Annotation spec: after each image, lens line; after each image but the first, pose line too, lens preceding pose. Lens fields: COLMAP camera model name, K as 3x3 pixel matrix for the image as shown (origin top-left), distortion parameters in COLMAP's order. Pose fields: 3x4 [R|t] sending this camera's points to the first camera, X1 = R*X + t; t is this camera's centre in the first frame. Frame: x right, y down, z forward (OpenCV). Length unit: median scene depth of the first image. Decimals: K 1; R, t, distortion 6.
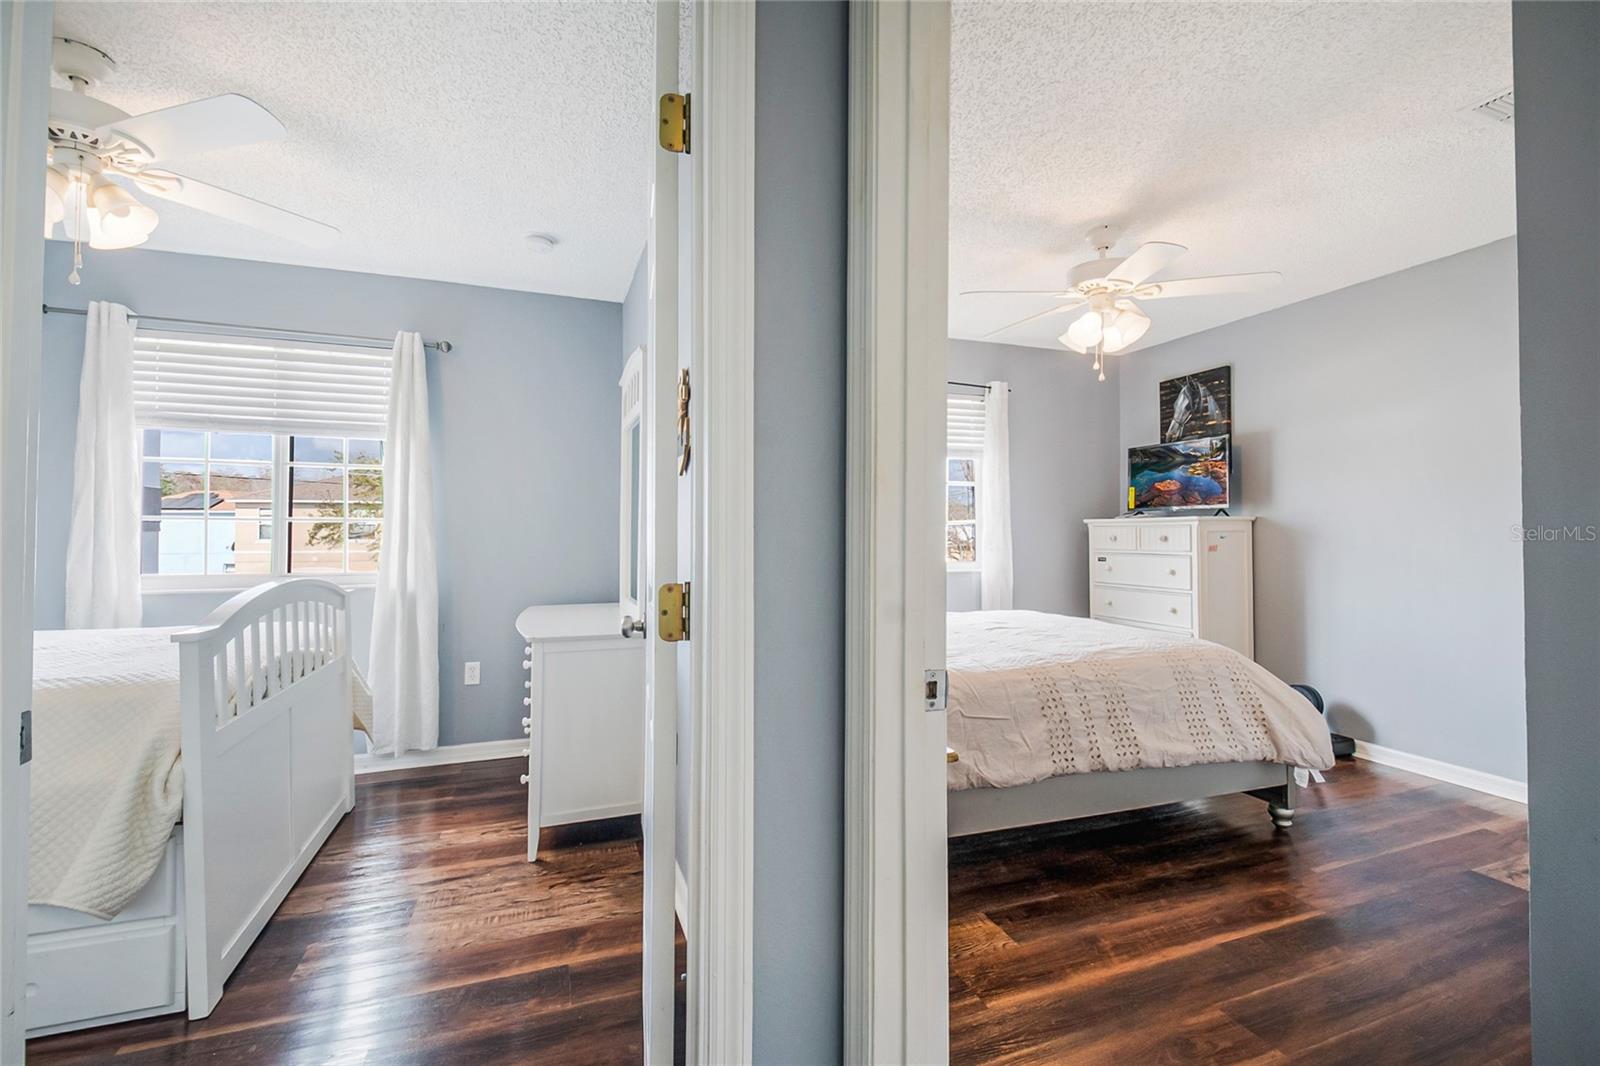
lens RADIAL K [[704.0, 0, 804.6], [0, 704.0, 528.0], [0, 0, 1]] dist [0.013336, -0.007361]
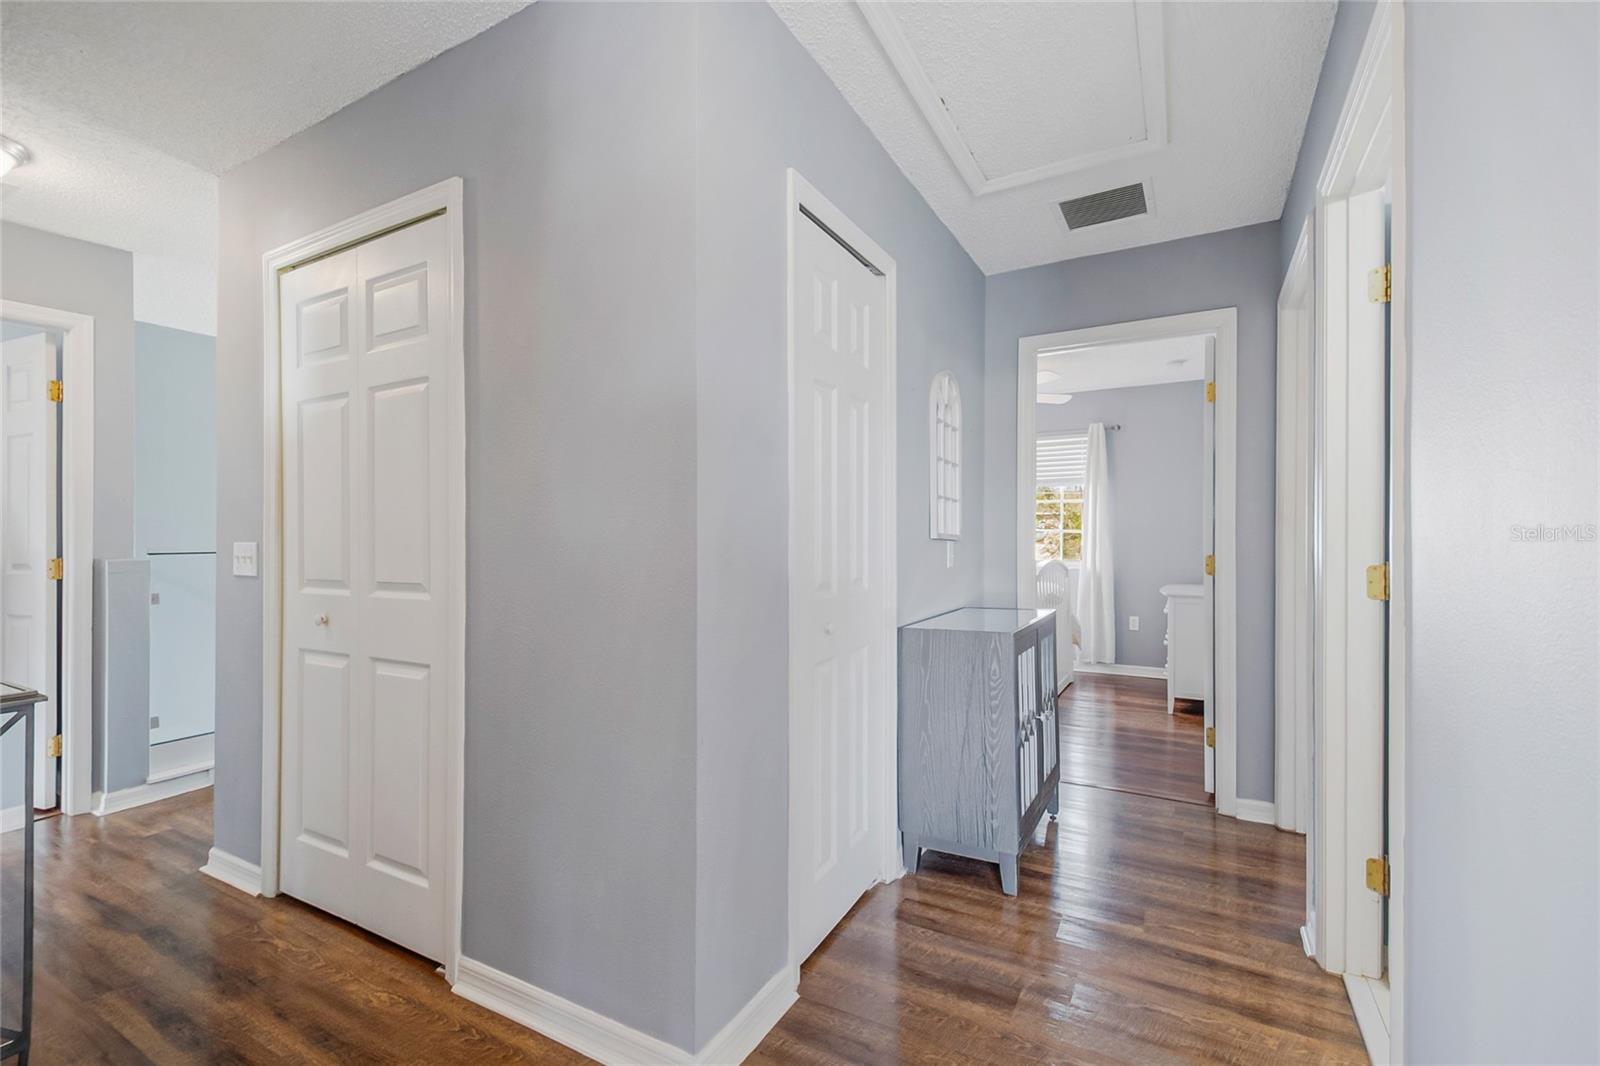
lens RADIAL K [[704.0, 0, 798.4], [0, 704.0, 538.1], [0, 0, 1]] dist [0.013336, -0.007361]
pose [[0.638698, -0.006546, -0.769429, 0.368798], [0.012891, 0.999915, 0.002194, -0.004921], [0.769349, -0.011319, 0.638728, -0.813893]]
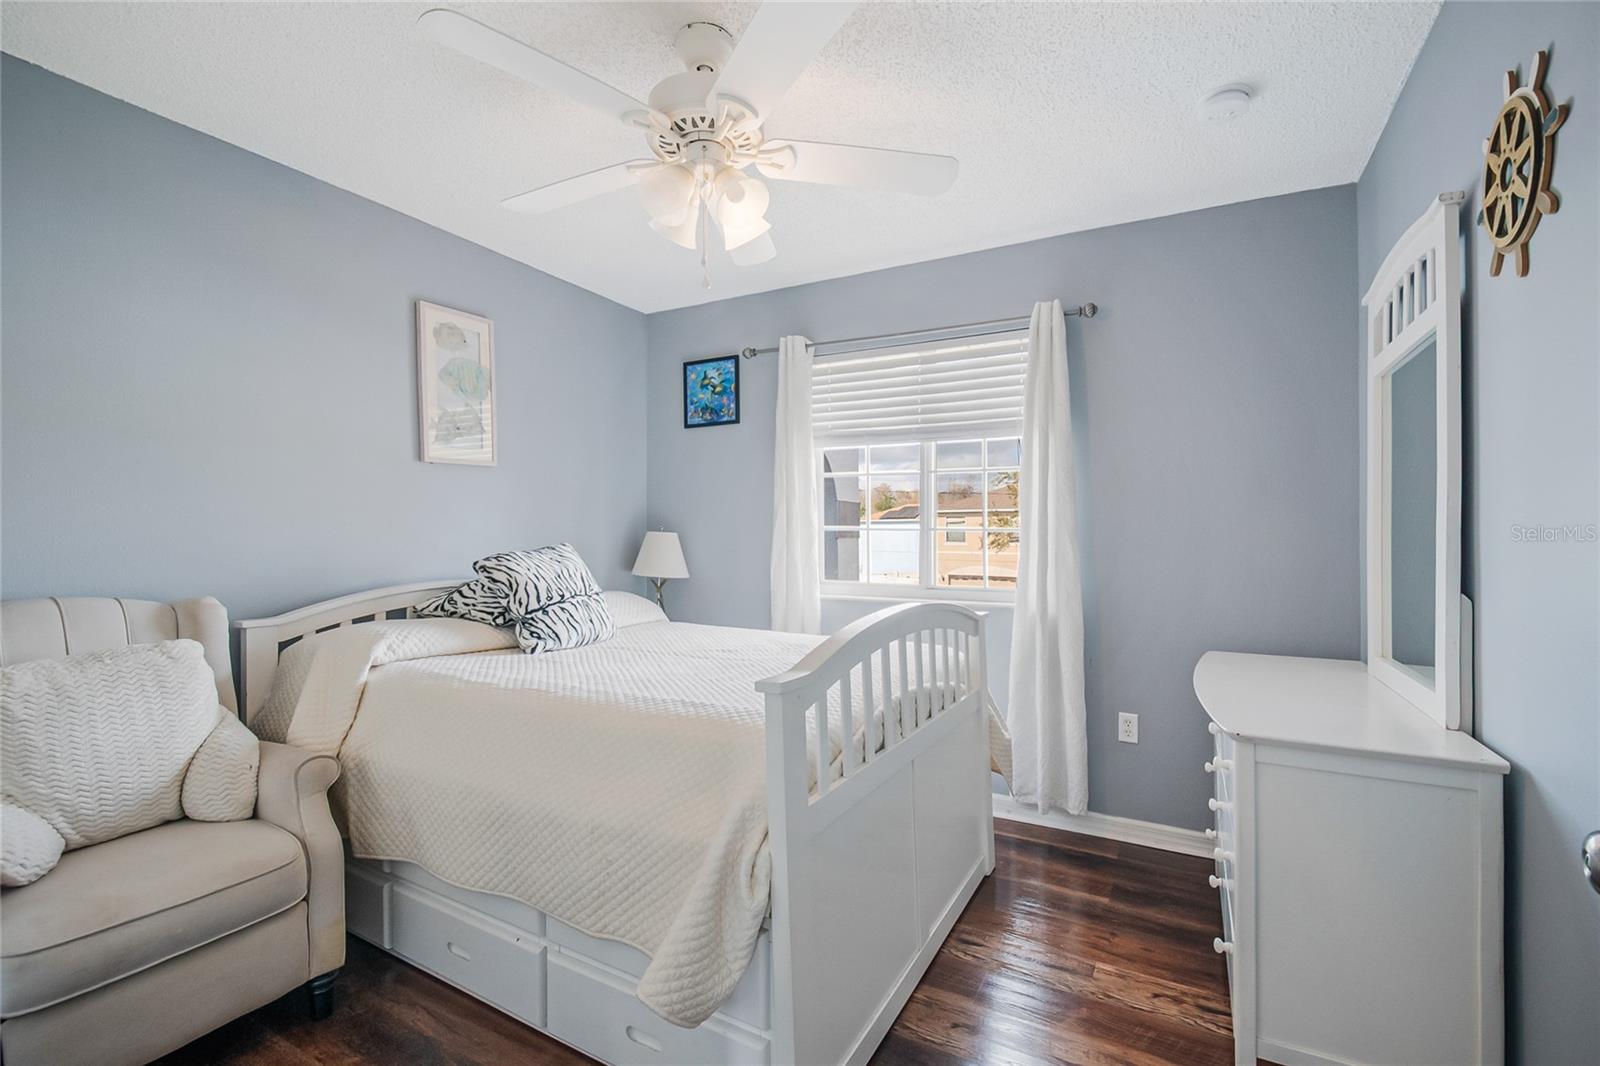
lens RADIAL K [[704.0, 0, 777.6], [0, 704.0, 521.1], [0, 0, 1]] dist [0.013336, -0.007361]
pose [[0.626799, -0.019403, -0.778939, -0.137660], [0.005526, 0.999775, -0.020458, -0.006208], [0.779161, 0.008519, 0.626765, 0.277329]]
